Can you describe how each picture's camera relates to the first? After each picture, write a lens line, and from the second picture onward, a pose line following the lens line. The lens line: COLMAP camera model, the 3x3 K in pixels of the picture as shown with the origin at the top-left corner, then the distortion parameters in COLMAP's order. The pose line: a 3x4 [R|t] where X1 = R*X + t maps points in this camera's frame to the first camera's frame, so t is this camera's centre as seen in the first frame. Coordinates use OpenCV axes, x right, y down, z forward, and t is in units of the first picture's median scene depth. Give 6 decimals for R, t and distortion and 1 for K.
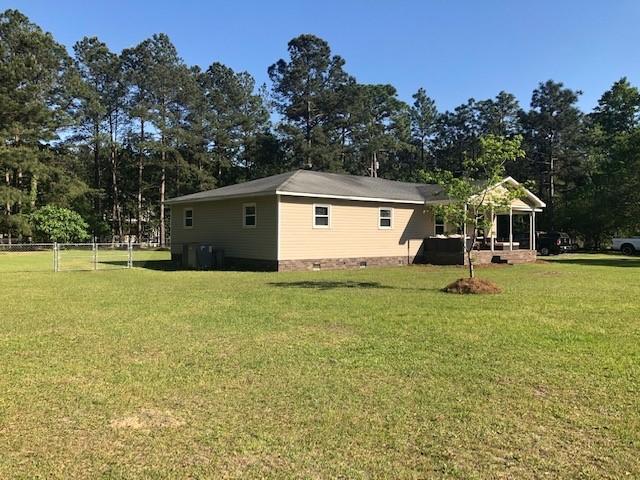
lens RADIAL K [[535.5, 0, 322.7], [0, 535.5, 237.5], [0, 0, 1]] dist [0.033757, 0.004367]
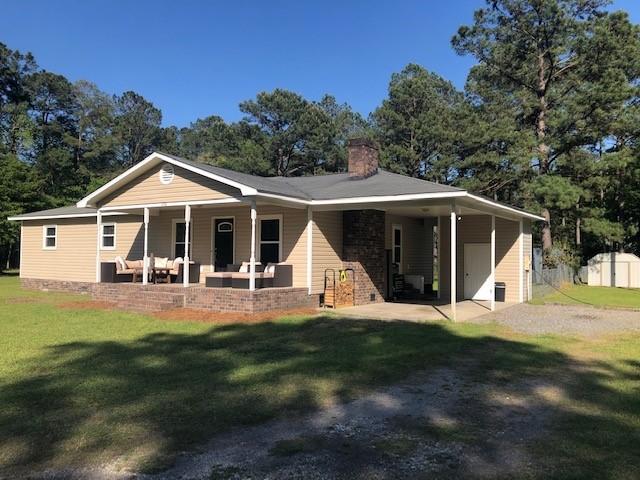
lens RADIAL K [[535.5, 0, 317.5], [0, 535.5, 239.0], [0, 0, 1]] dist [0.033757, 0.004367]
pose [[0.270991, -0.028318, -0.962165, 0.518243], [-0.012882, 0.999371, -0.033041, -0.004332], [0.962496, 0.021348, 0.270456, 0.567076]]
